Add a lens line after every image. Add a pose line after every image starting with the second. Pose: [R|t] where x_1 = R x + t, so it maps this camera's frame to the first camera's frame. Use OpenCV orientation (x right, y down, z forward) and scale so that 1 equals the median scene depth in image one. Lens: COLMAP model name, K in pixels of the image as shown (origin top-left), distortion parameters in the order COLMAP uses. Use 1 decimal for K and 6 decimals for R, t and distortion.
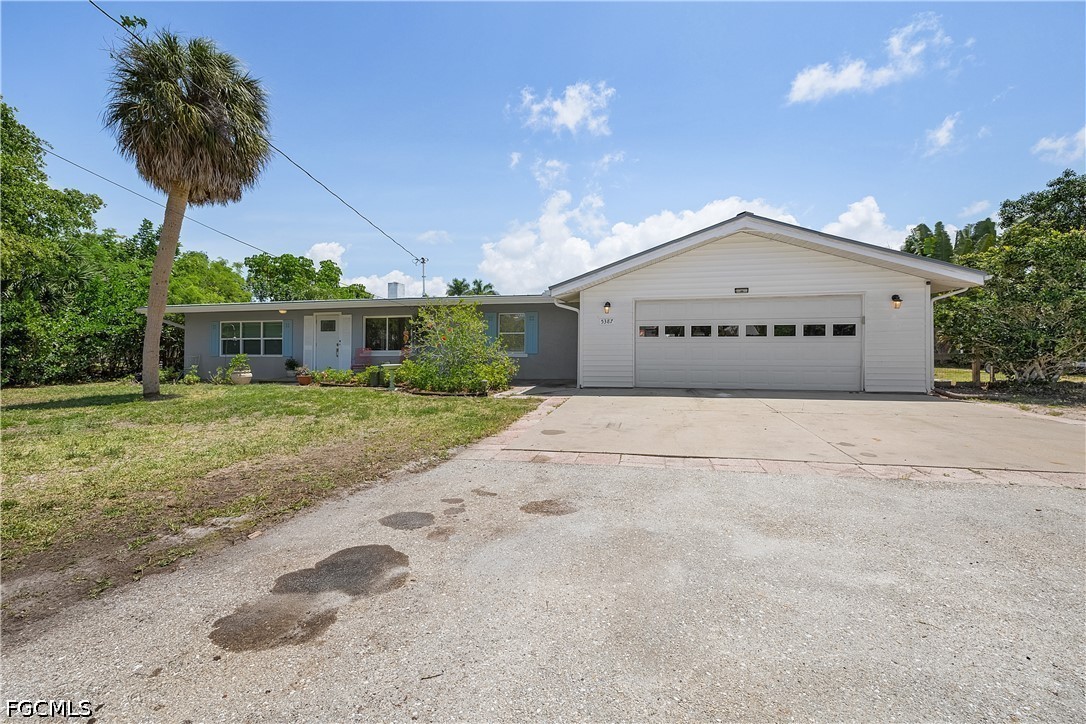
lens RADIAL K [[468.7, 0, 541.3], [0, 468.7, 341.4], [0, 0, 1]] dist [0.001406, 0.000182]
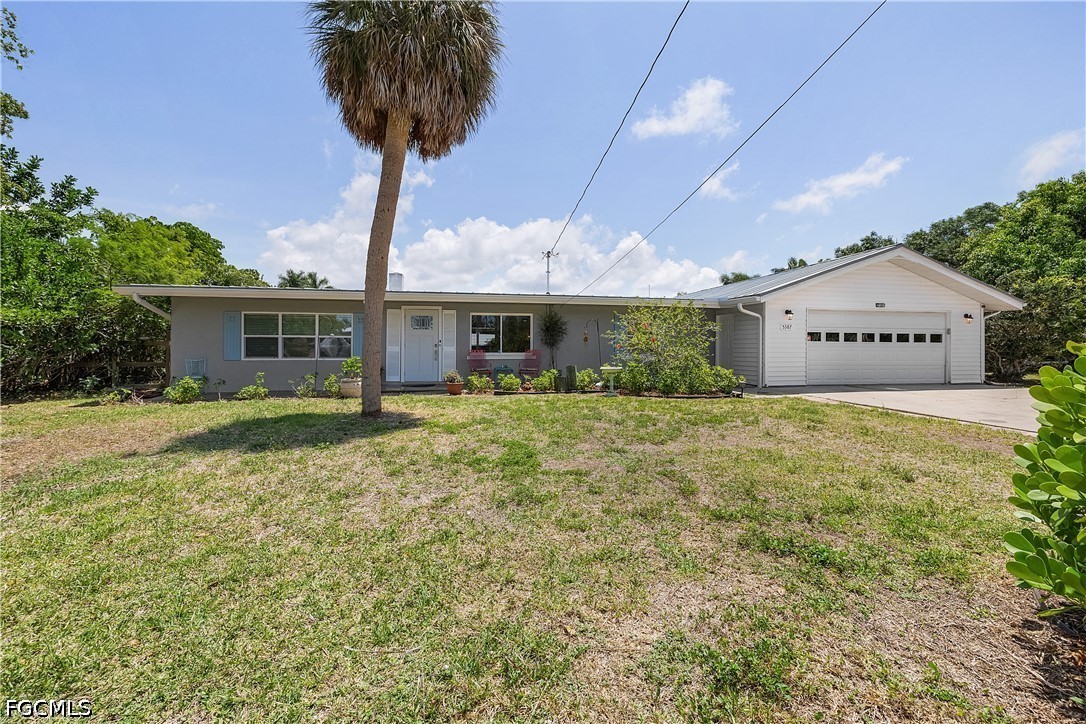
lens RADIAL K [[460.6, 0, 546.2], [0, 460.6, 349.1], [0, 0, 1]] dist [-0.000472, -0.000303]
pose [[0.905936, 0.005868, 0.423374, -0.618477], [-0.009819, 0.999926, 0.007150, 0.005590], [-0.423301, -0.010635, 0.905927, 0.181534]]
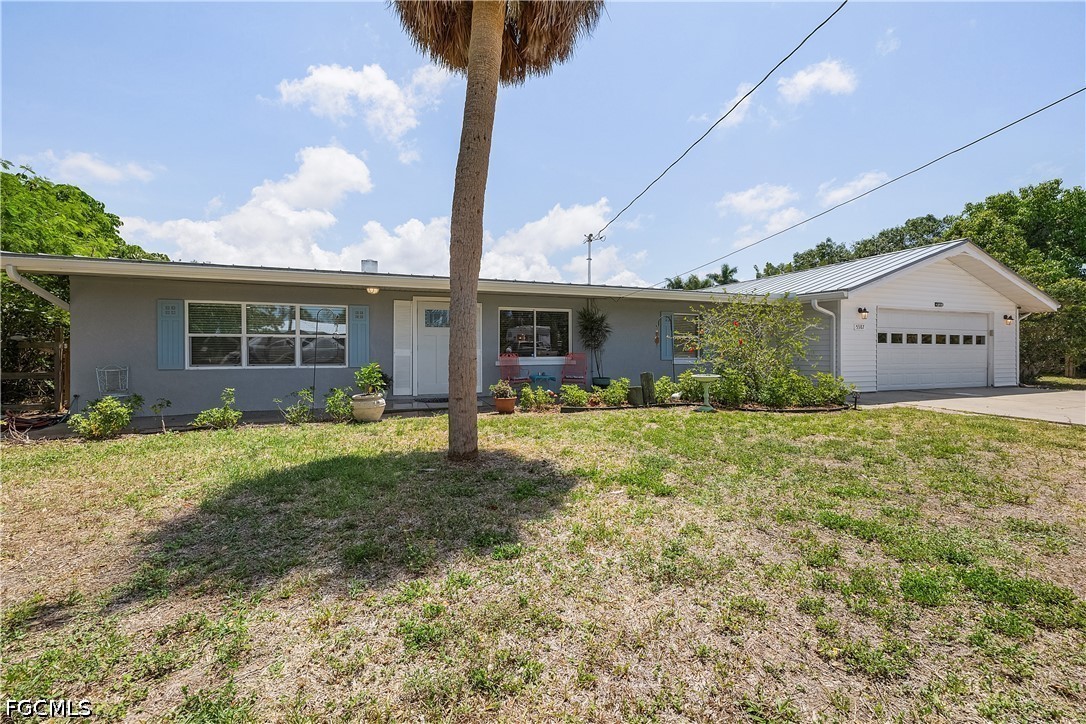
lens RADIAL K [[460.6, 0, 546.2], [0, 460.6, 349.1], [0, 0, 1]] dist [-0.000472, -0.000303]
pose [[0.825890, 0.007068, 0.563786, -0.709381], [-0.008546, 0.999963, -0.000018, 0.007418], [-0.563766, -0.004803, 0.825921, 0.413917]]
